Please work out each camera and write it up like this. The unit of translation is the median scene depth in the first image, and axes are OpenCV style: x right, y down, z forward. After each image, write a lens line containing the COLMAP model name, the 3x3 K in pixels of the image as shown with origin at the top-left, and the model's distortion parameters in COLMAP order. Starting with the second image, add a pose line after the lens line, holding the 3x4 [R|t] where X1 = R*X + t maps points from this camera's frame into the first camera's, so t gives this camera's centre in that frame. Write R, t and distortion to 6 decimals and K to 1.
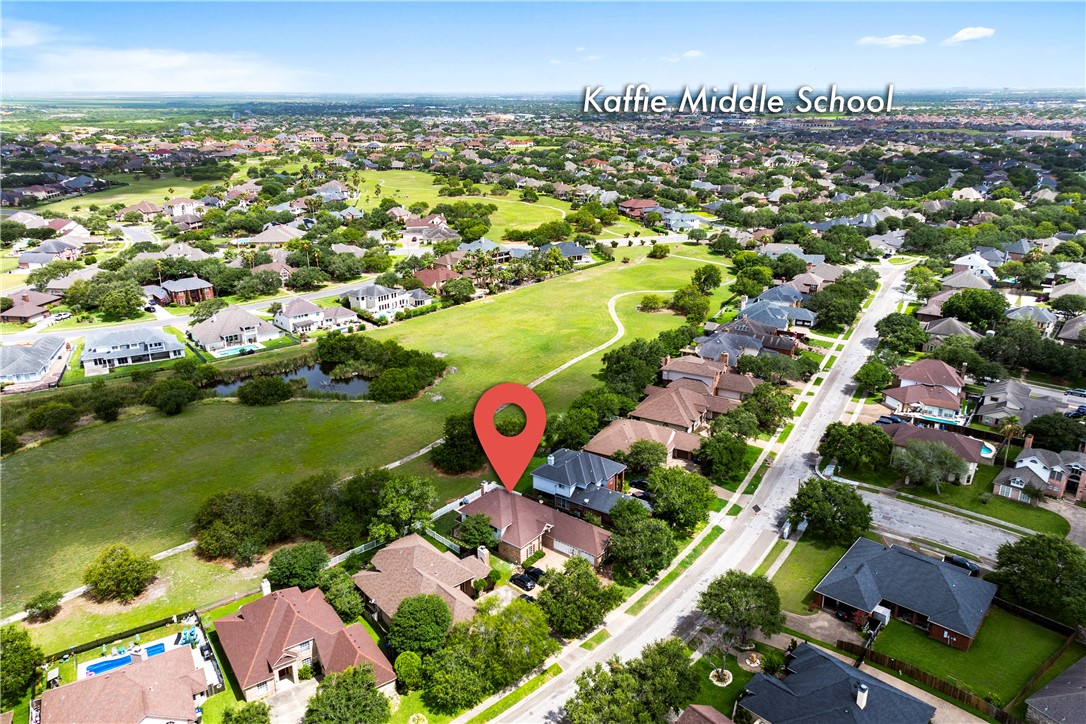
lens RADIAL K [[747.7, 0, 539.7], [0, 747.7, 356.7], [0, 0, 1]] dist [0.030525, -0.004879]
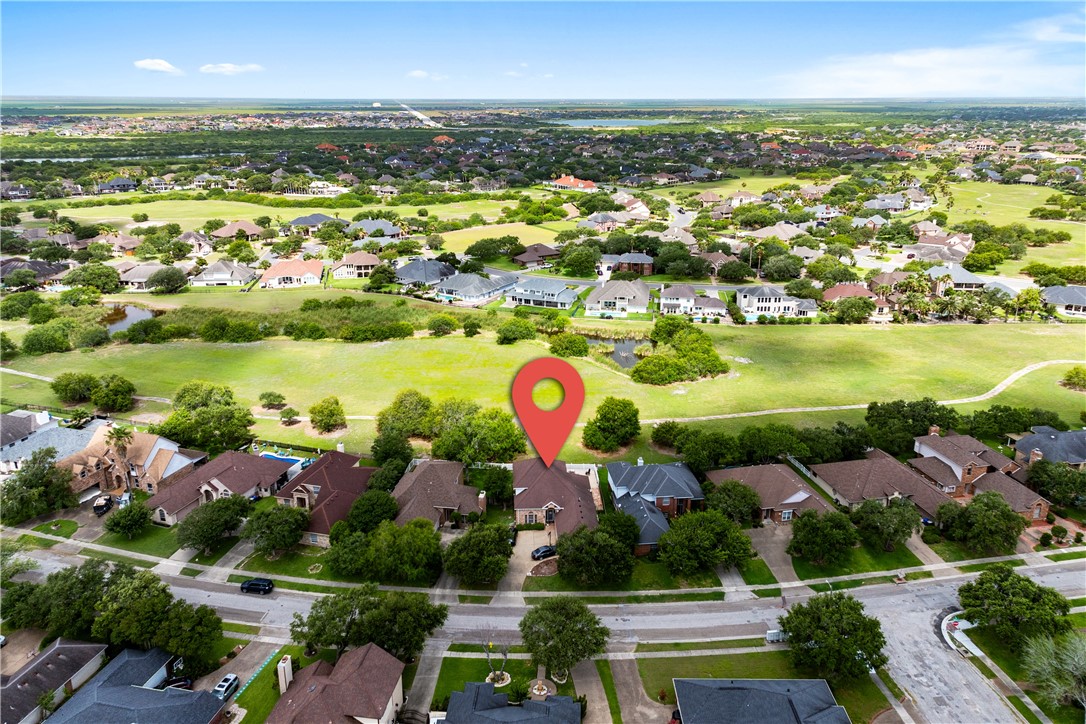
lens RADIAL K [[747.7, 0, 544.8], [0, 747.7, 361.2], [0, 0, 1]] dist [0.030525, -0.004879]
pose [[0.662371, 0.253216, -0.705086, 0.357126], [-0.253740, 0.961350, 0.106880, -0.037245], [0.704897, 0.108114, 0.701021, 0.129922]]
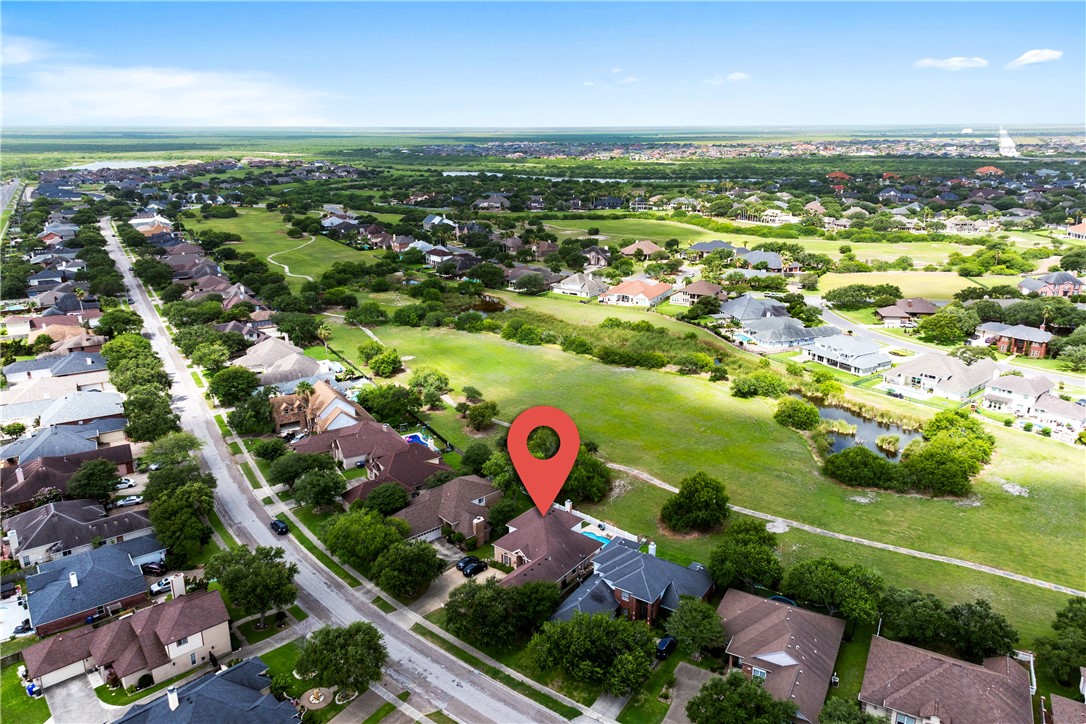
lens RADIAL K [[747.7, 0, 539.1], [0, 747.7, 366.9], [0, 0, 1]] dist [0.030525, -0.004879]
pose [[0.023814, 0.311096, -0.950080, 0.459674], [-0.332201, 0.898809, 0.285981, -0.150294], [0.942908, 0.308807, 0.124751, 0.432881]]
